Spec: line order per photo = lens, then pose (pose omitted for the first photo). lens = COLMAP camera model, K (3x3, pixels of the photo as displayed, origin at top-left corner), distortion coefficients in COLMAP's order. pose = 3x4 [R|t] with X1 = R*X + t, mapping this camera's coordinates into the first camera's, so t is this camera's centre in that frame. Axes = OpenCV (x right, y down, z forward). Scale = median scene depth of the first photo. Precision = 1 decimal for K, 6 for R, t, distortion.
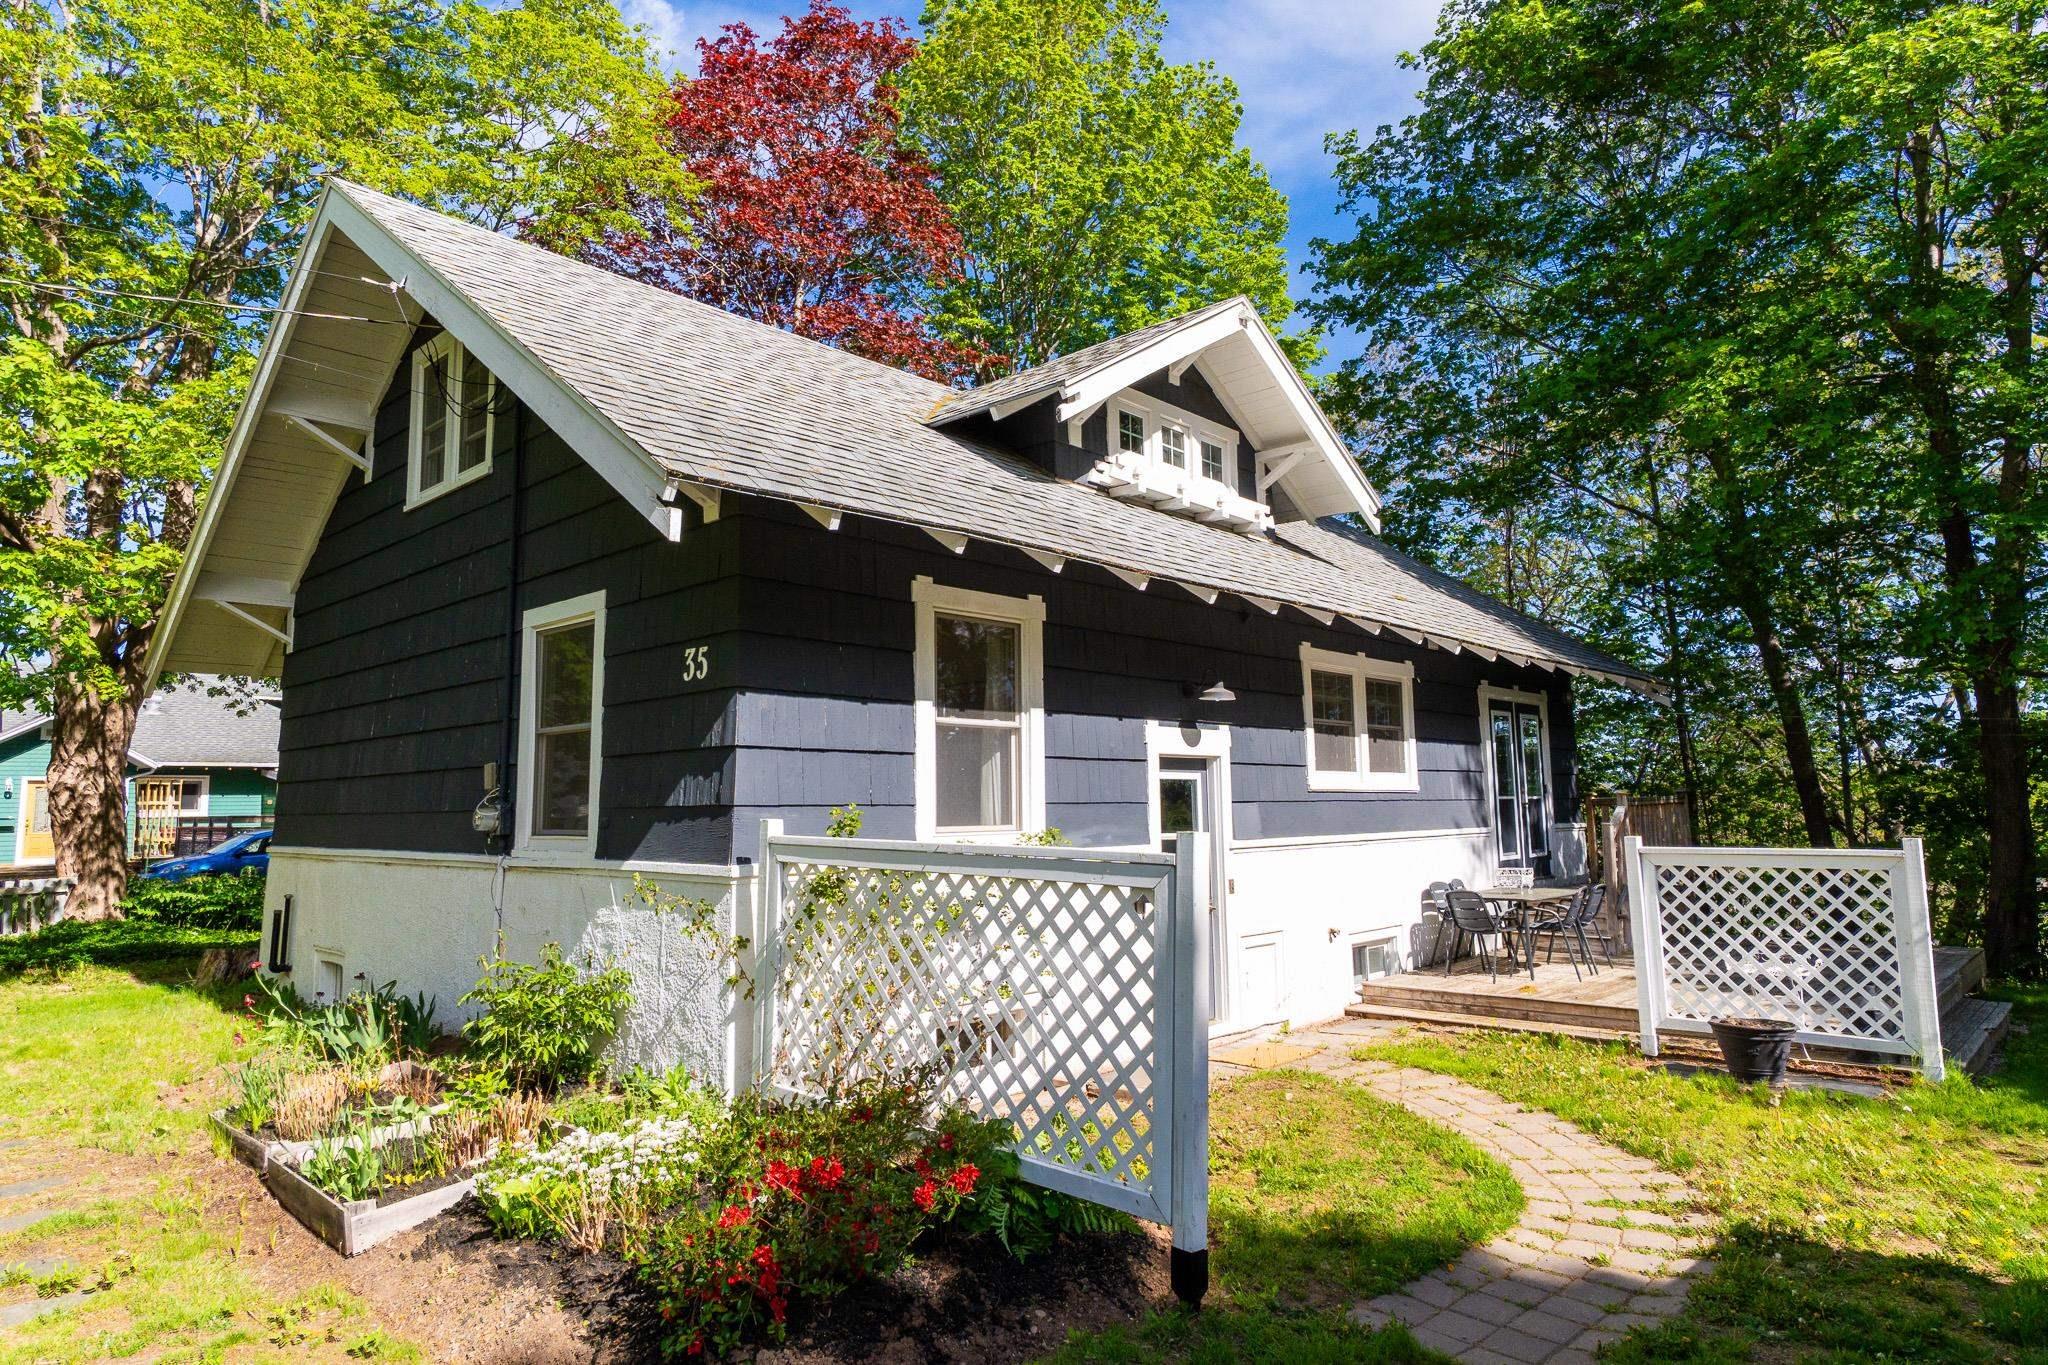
lens RADIAL K [[1195.8, 0, 1023.5], [0, 1195.8, 666.5], [0, 0, 1]] dist [0.012682, -0.000341]
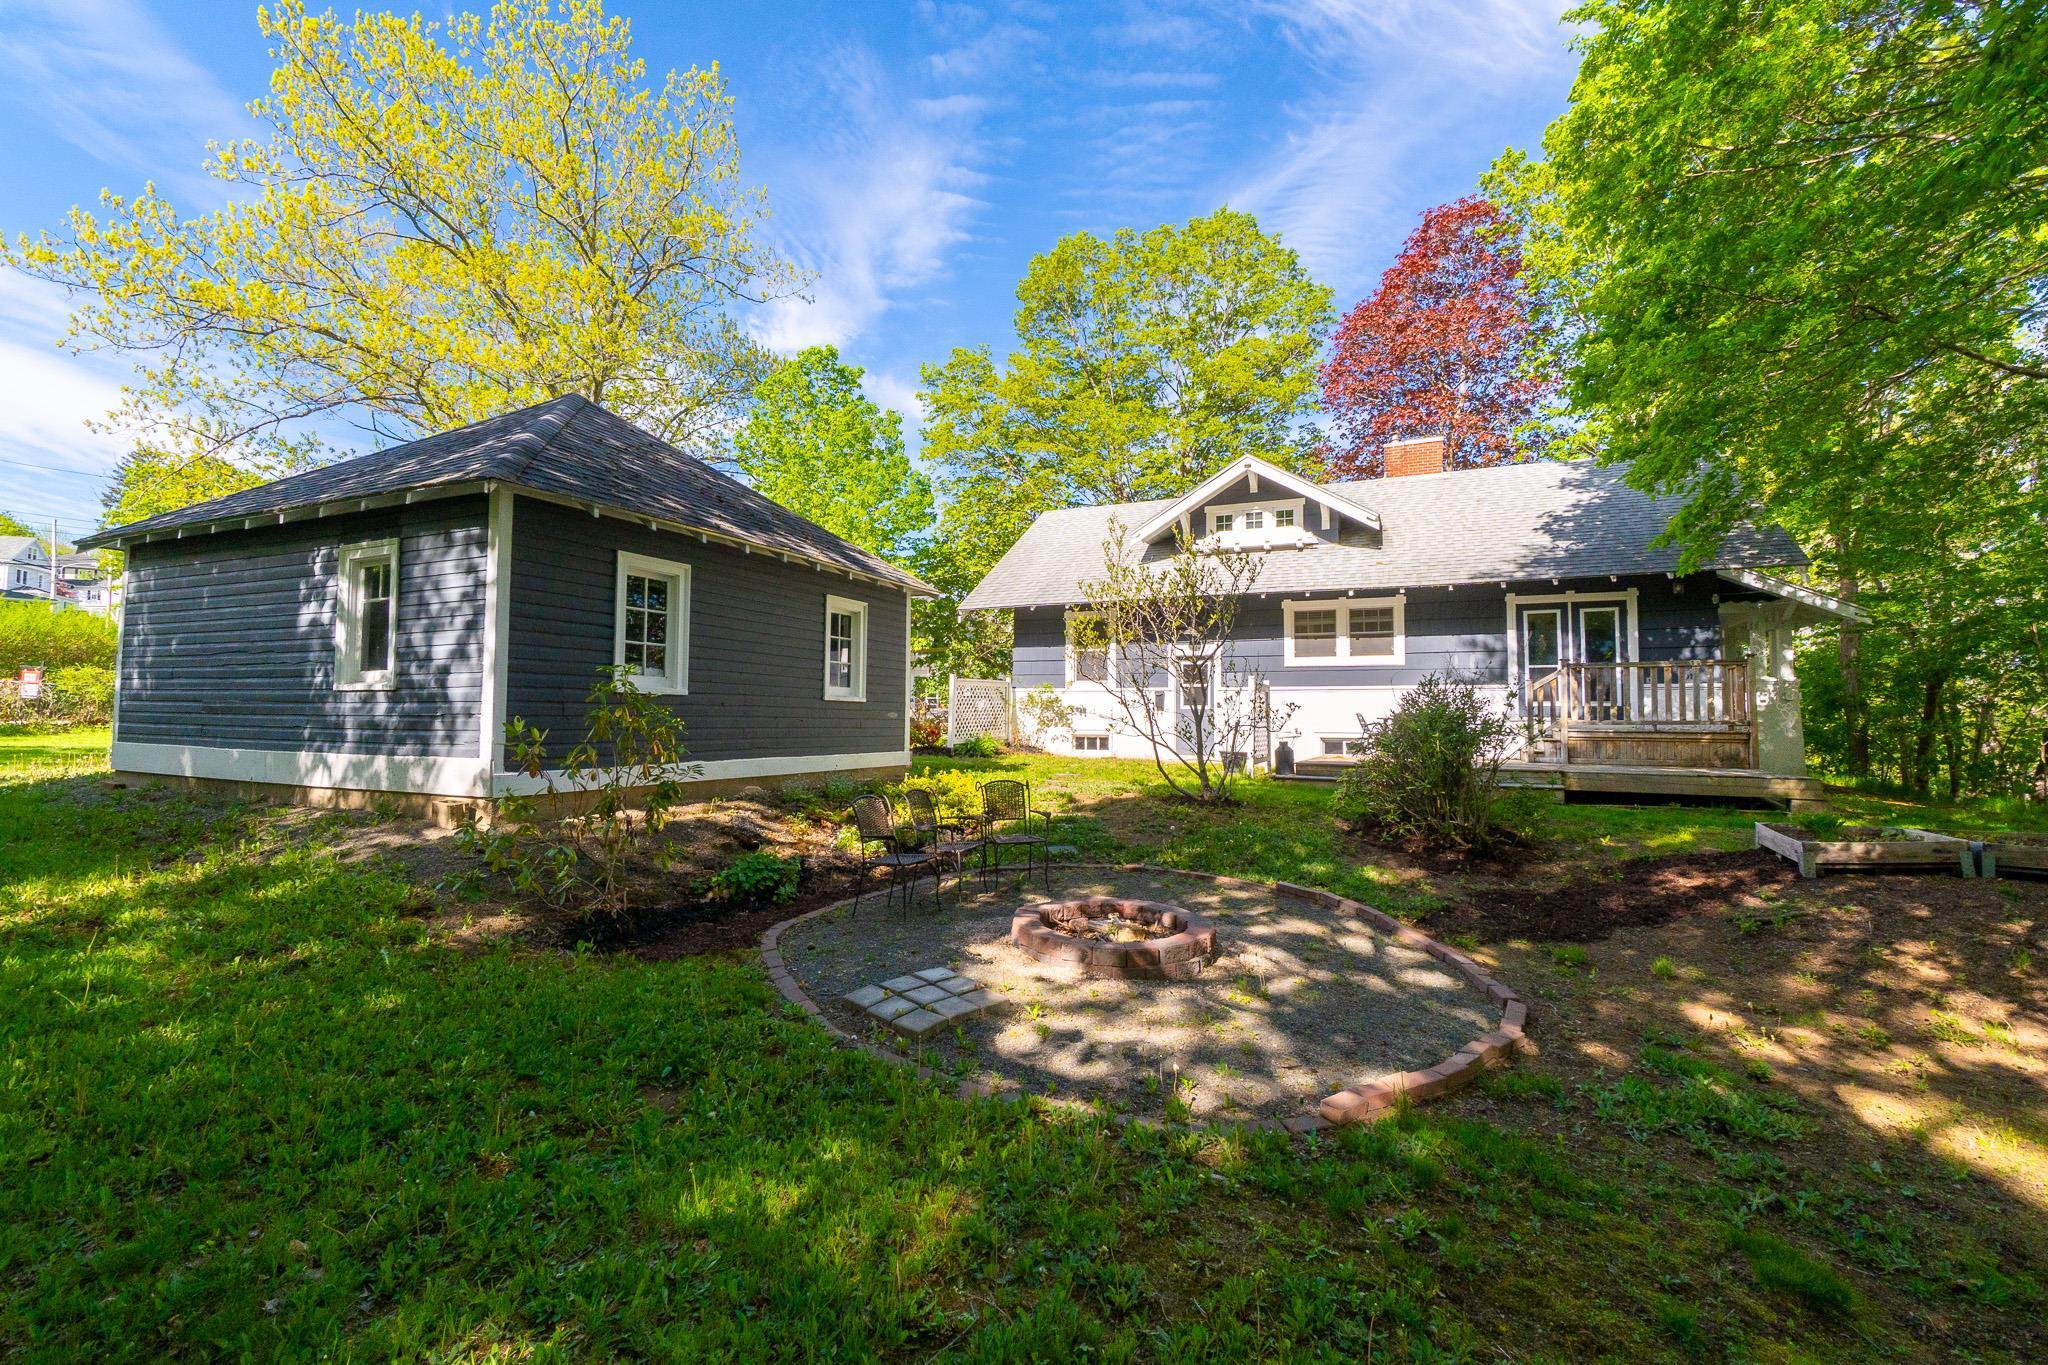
lens RADIAL K [[907.0, 0, 1018.7], [0, 907.0, 665.1], [0, 0, 1]] dist [0.002527, 0.000130]
pose [[0.321573, -0.042809, -0.945917, 2.049987], [0.096263, 0.995280, -0.012318, 0.090535], [0.941979, -0.087096, 0.324176, -0.019019]]
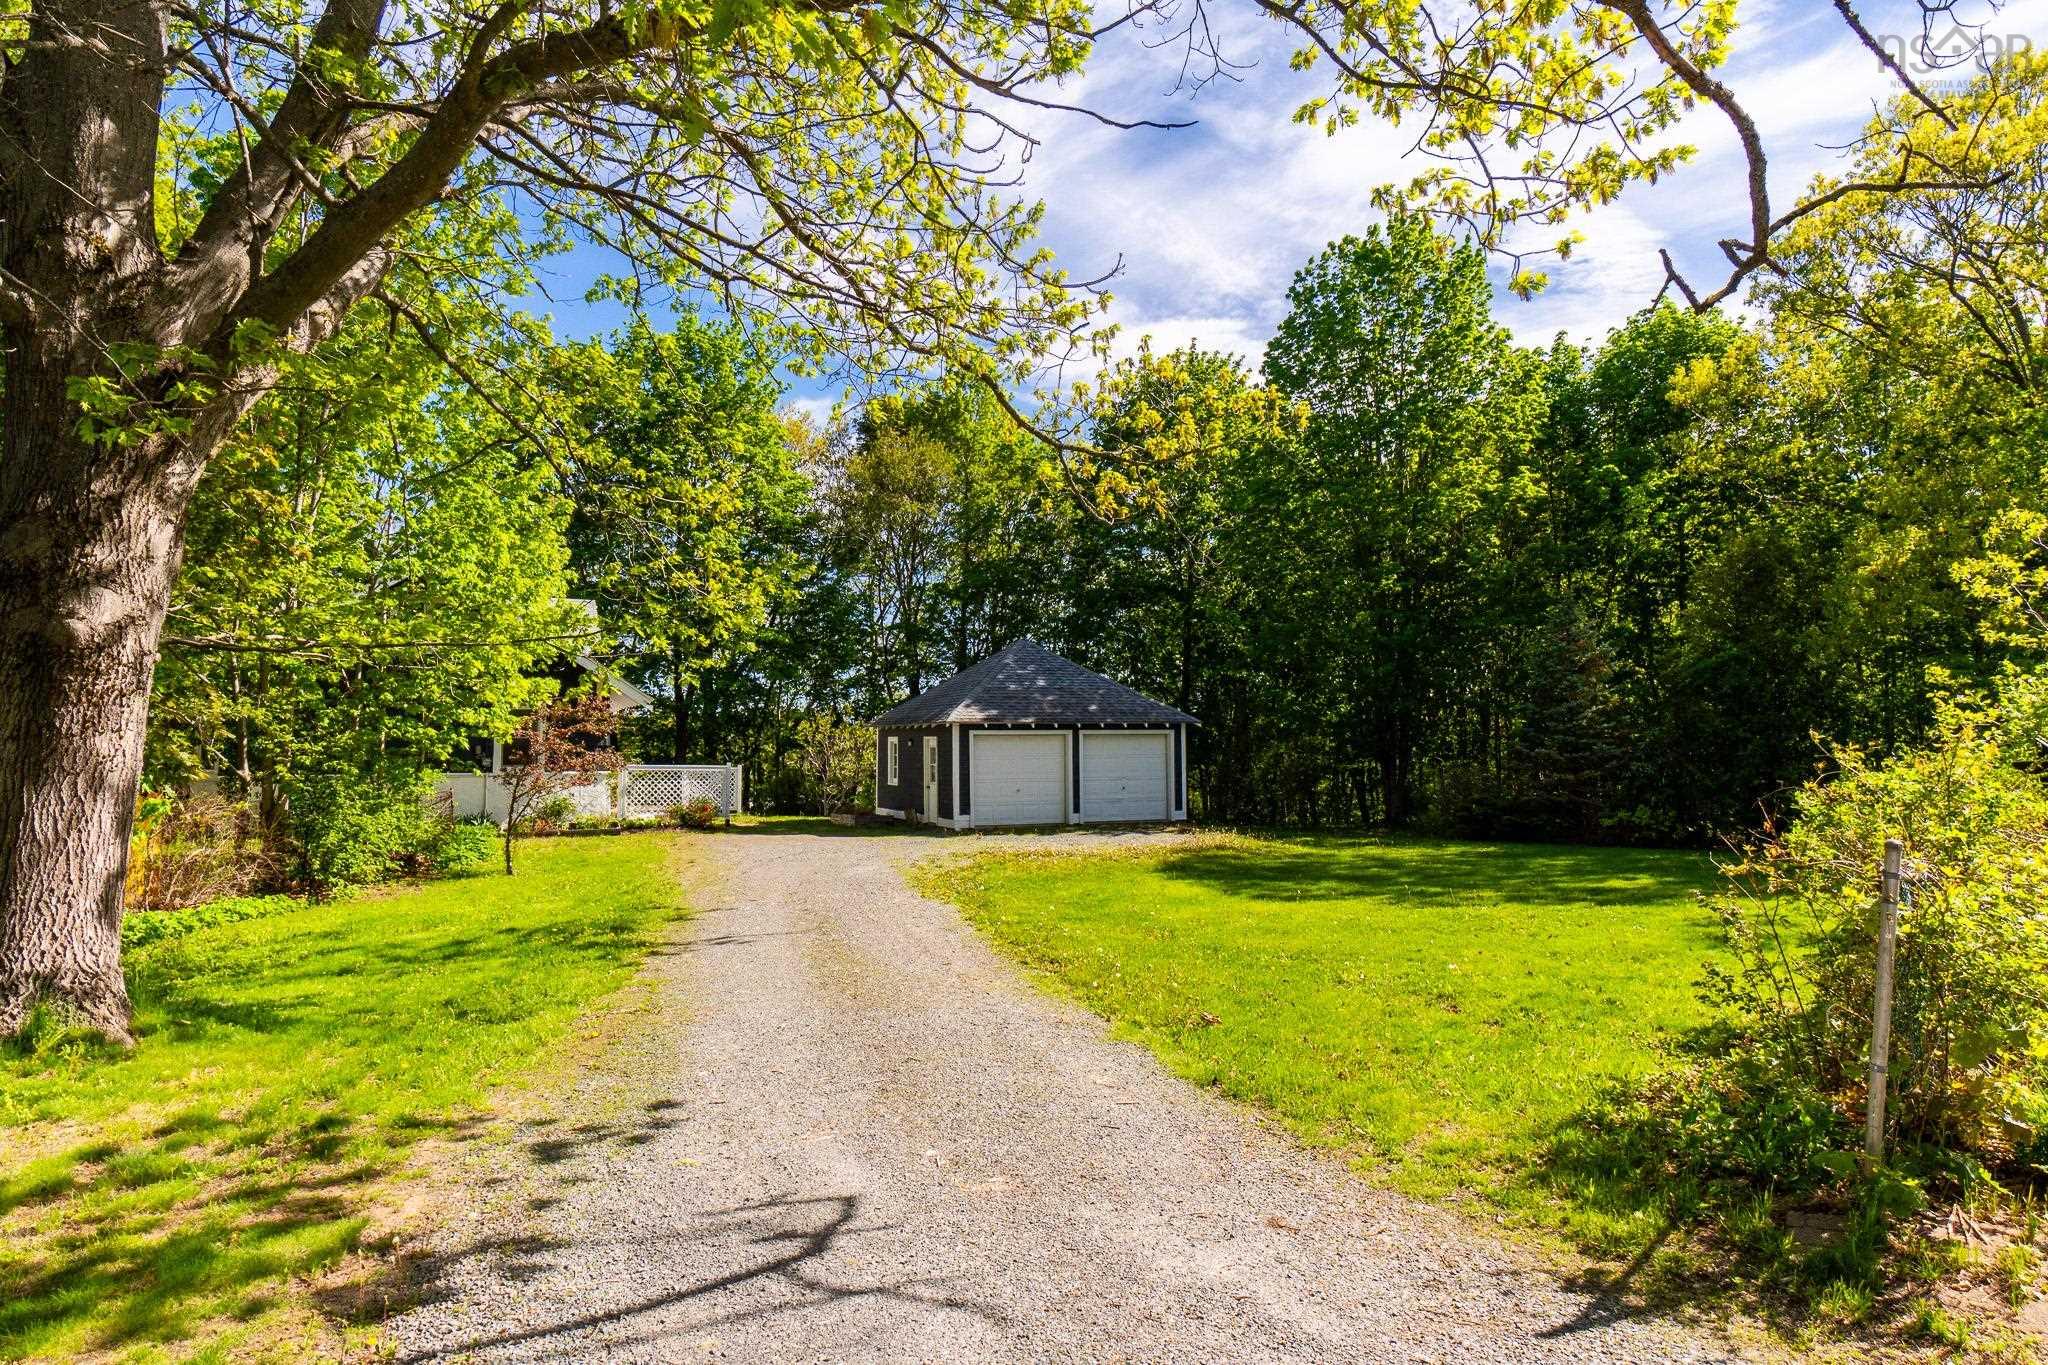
lens RADIAL K [[1195.8, 0, 1023.5], [0, 1195.8, 666.5], [0, 0, 1]] dist [0.012682, -0.000341]
pose [[0.387056, 0.069531, 0.919431, -2.837642], [-0.110561, 0.993458, -0.028586, -0.205138], [-0.915403, -0.090589, 0.392212, -1.636349]]
